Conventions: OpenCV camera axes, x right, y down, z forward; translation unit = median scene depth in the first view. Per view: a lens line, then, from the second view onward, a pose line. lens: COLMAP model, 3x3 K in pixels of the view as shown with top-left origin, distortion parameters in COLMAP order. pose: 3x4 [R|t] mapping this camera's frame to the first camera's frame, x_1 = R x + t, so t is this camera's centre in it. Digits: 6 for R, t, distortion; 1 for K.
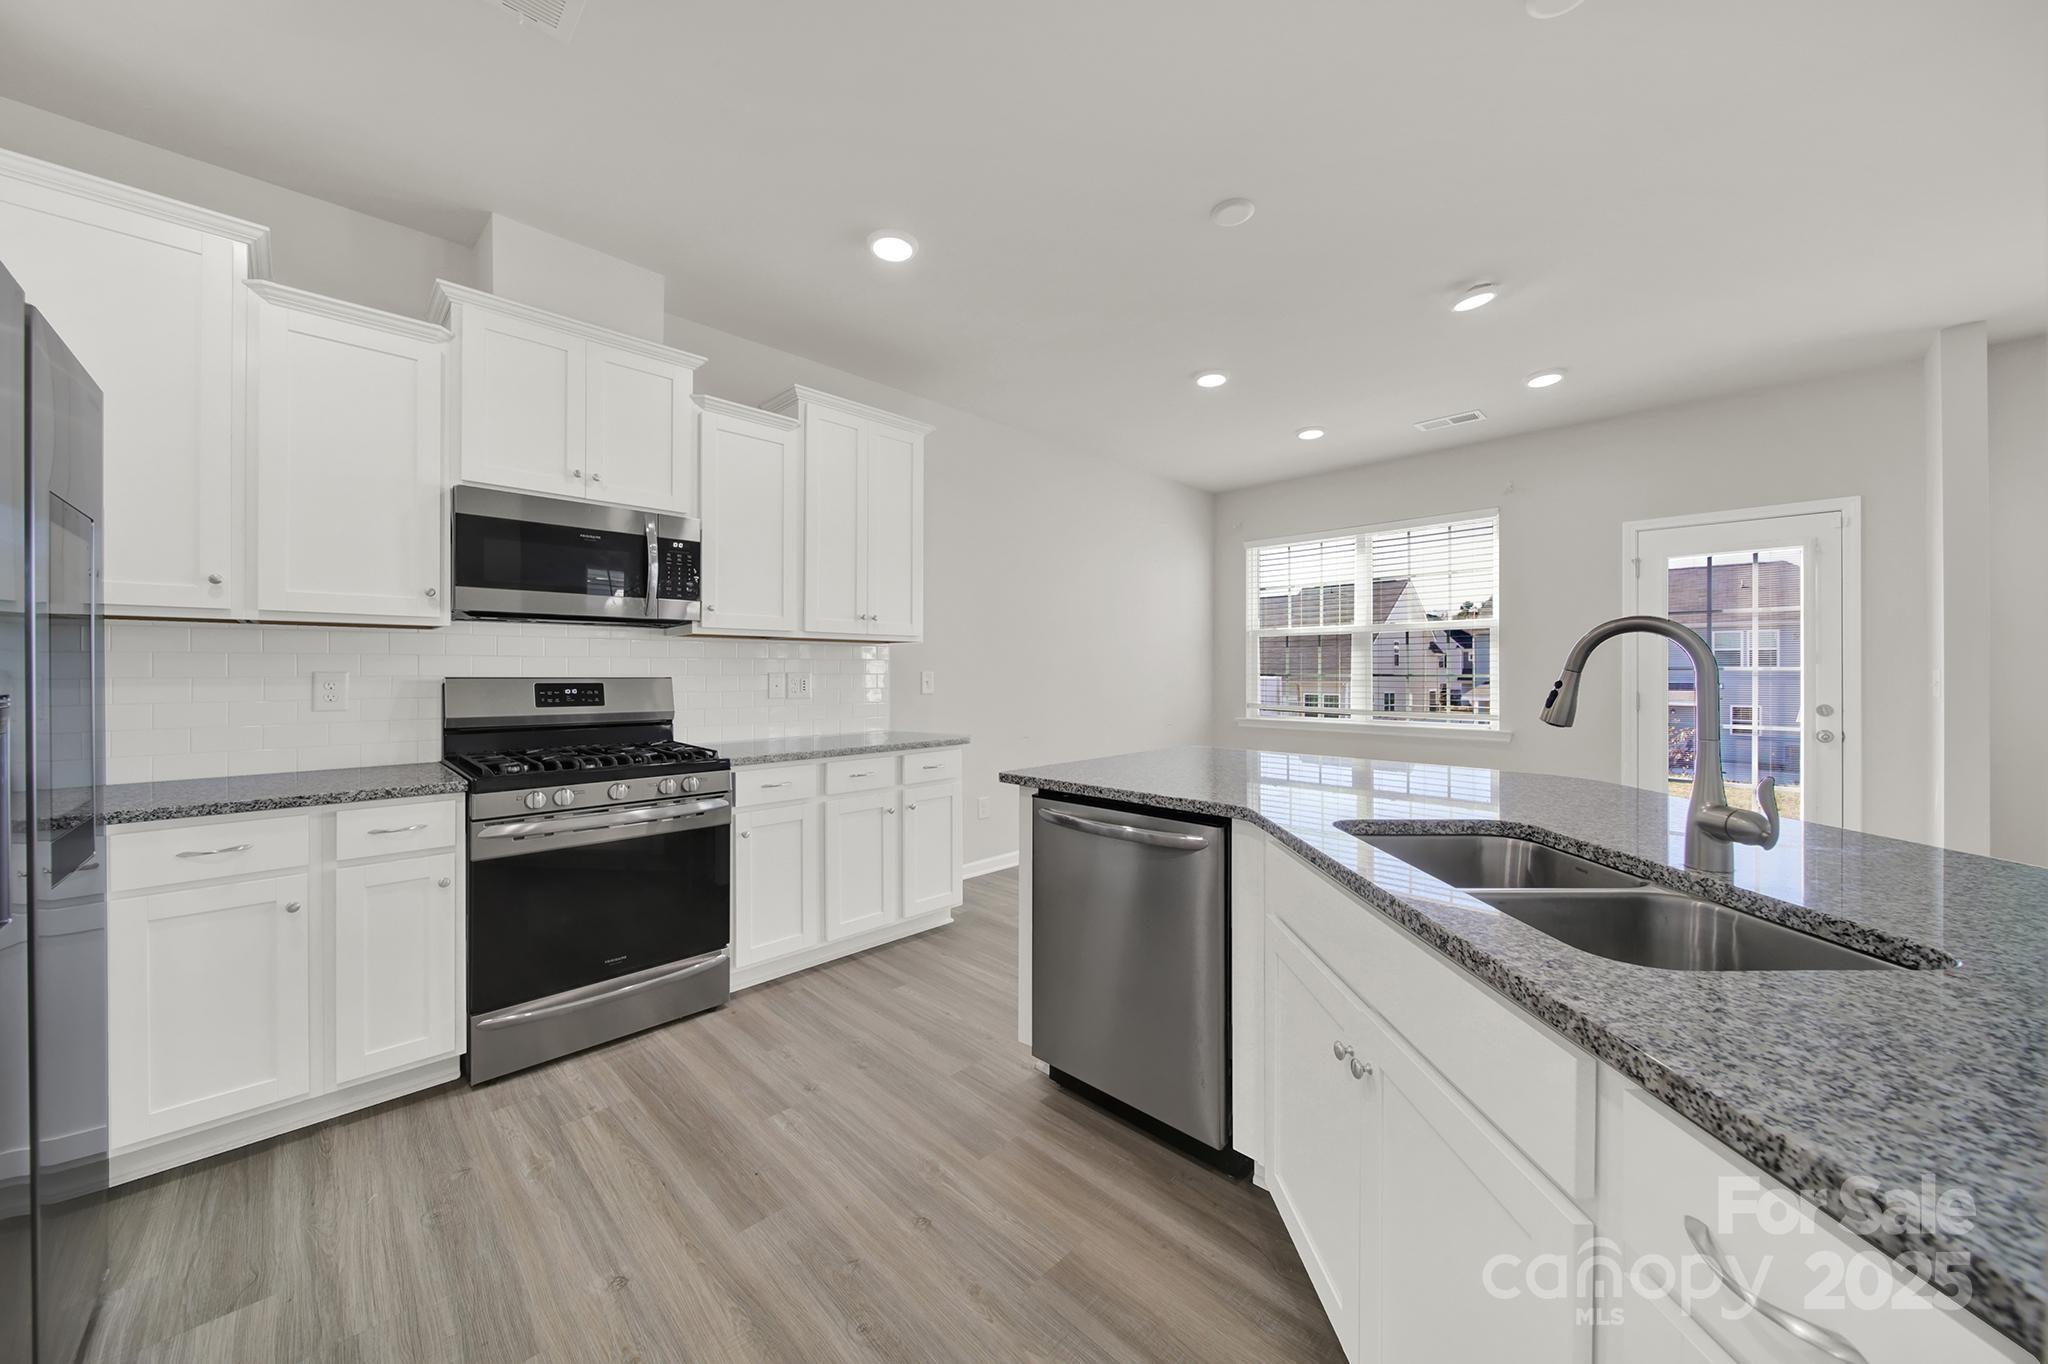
lens RADIAL K [[733.0, 0, 1021.5], [0, 733.0, 672.7], [0, 0, 1]] dist [0.002435, -0.000038]
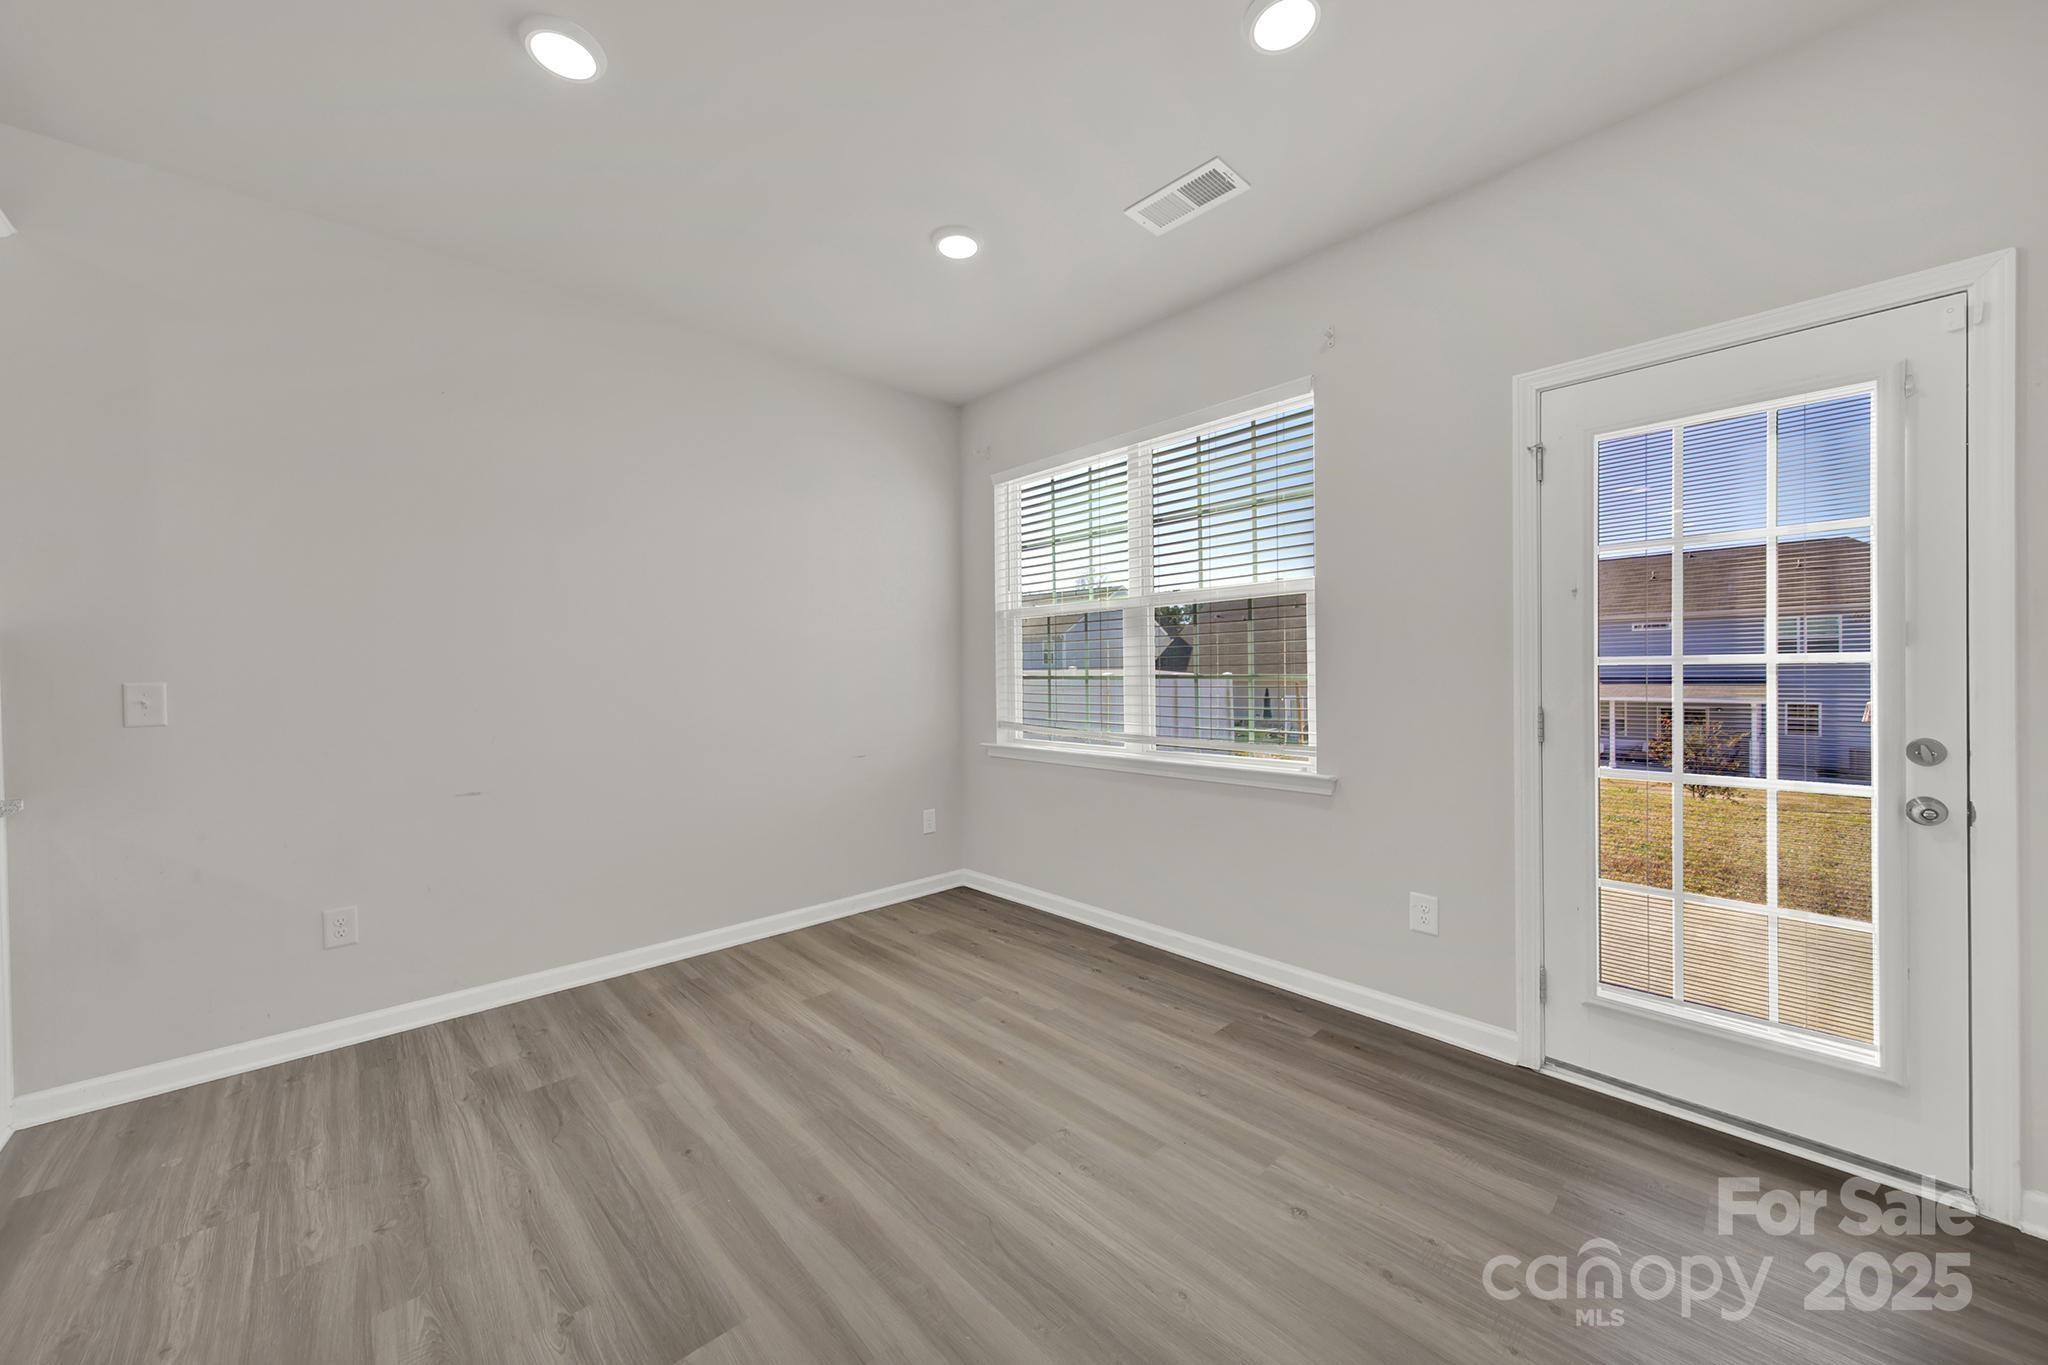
lens RADIAL K [[745.1, 0, 1024.0], [0, 745.1, 682.5], [0, 0, 1]] dist [-0.002697, -0.000216]
pose [[0.999315, -0.010933, -0.035346, 0.776155], [0.011386, 0.999855, 0.012631, -0.002799], [0.035203, -0.013025, 0.999295, 0.733422]]
